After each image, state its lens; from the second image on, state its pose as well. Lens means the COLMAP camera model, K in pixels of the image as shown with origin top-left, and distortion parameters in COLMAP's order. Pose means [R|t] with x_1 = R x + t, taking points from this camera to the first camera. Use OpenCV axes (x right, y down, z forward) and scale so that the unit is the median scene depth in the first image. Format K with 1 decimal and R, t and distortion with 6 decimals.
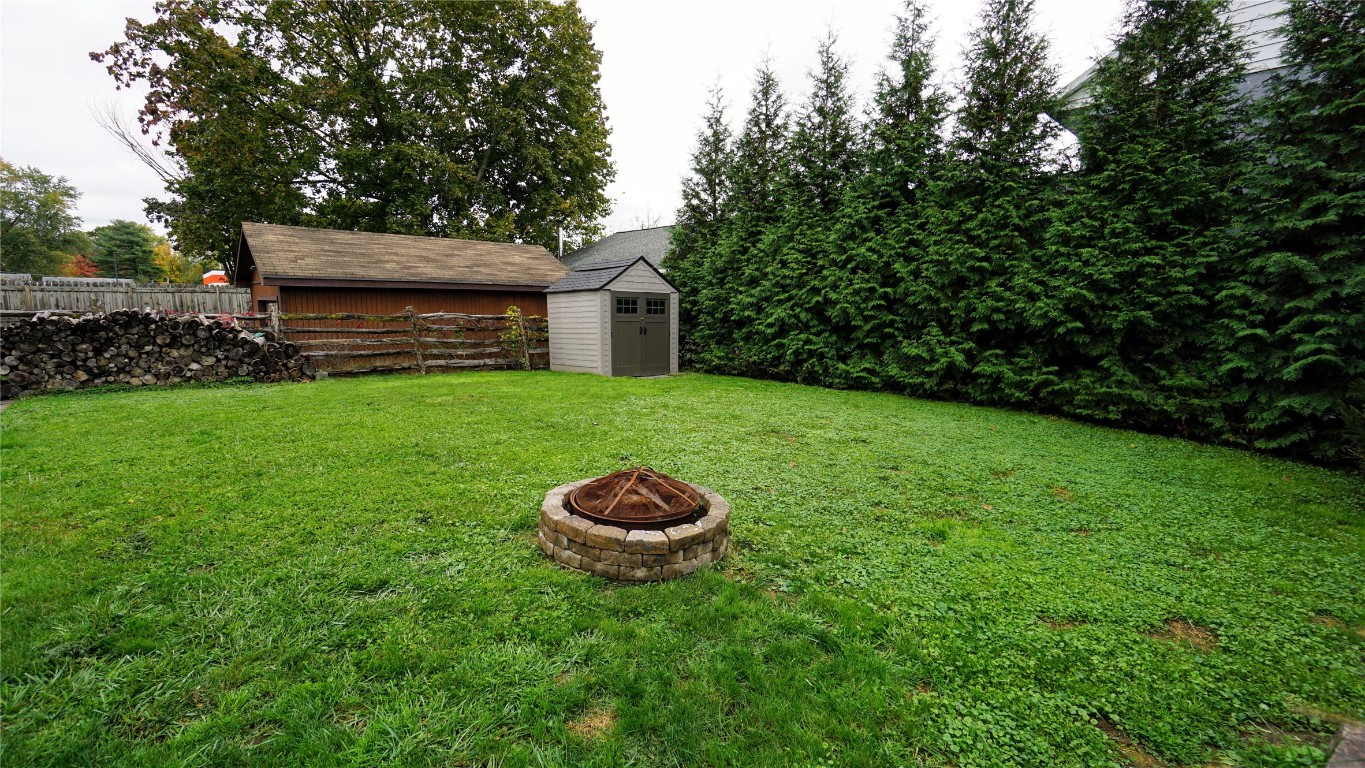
lens RADIAL K [[595.1, 0, 676.8], [0, 595.1, 379.8], [0, 0, 1]] dist [-0.009721, 0.004276]
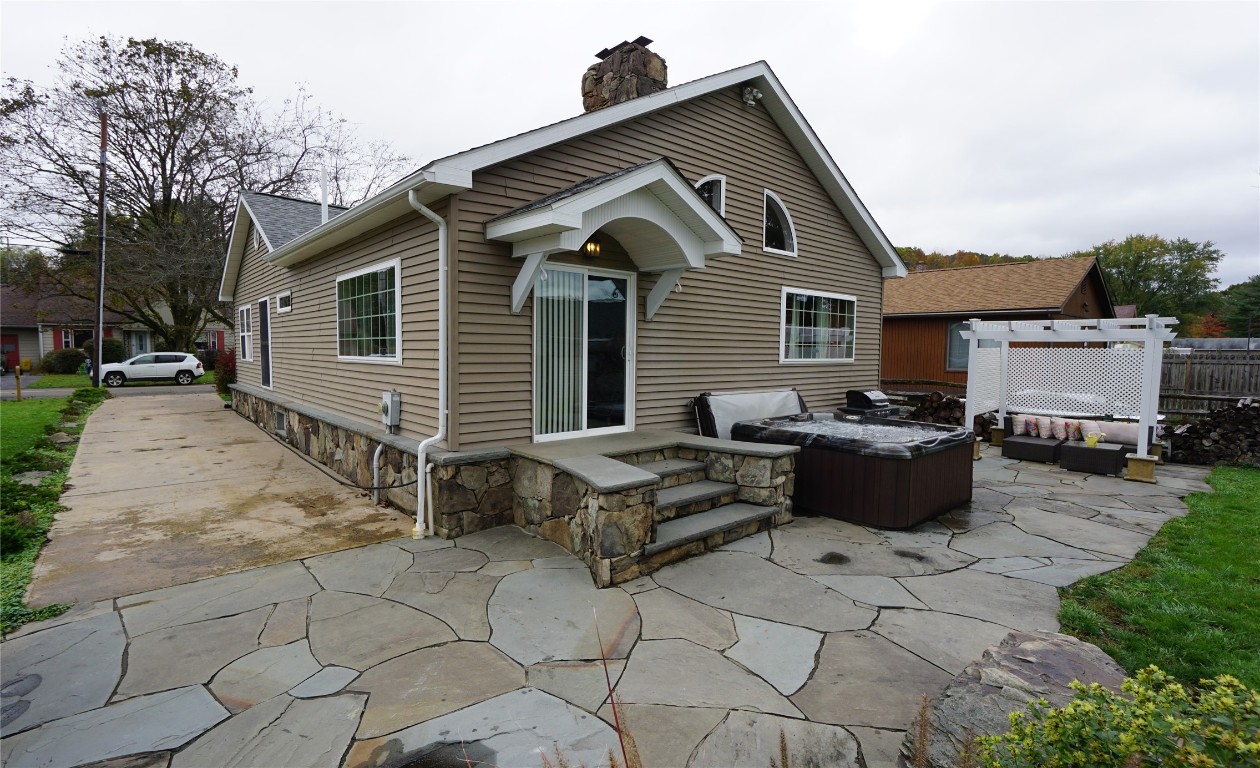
lens RADIAL K [[589.4, 0, 601.3], [0, 589.4, 380.9], [0, 0, 1]] dist [-0.003974, 0.001274]
pose [[-0.004118, 0.046629, -0.998904, 0.139462], [-0.138264, 0.989291, 0.046751, -0.024317], [0.990387, 0.138305, 0.002374, -0.317147]]
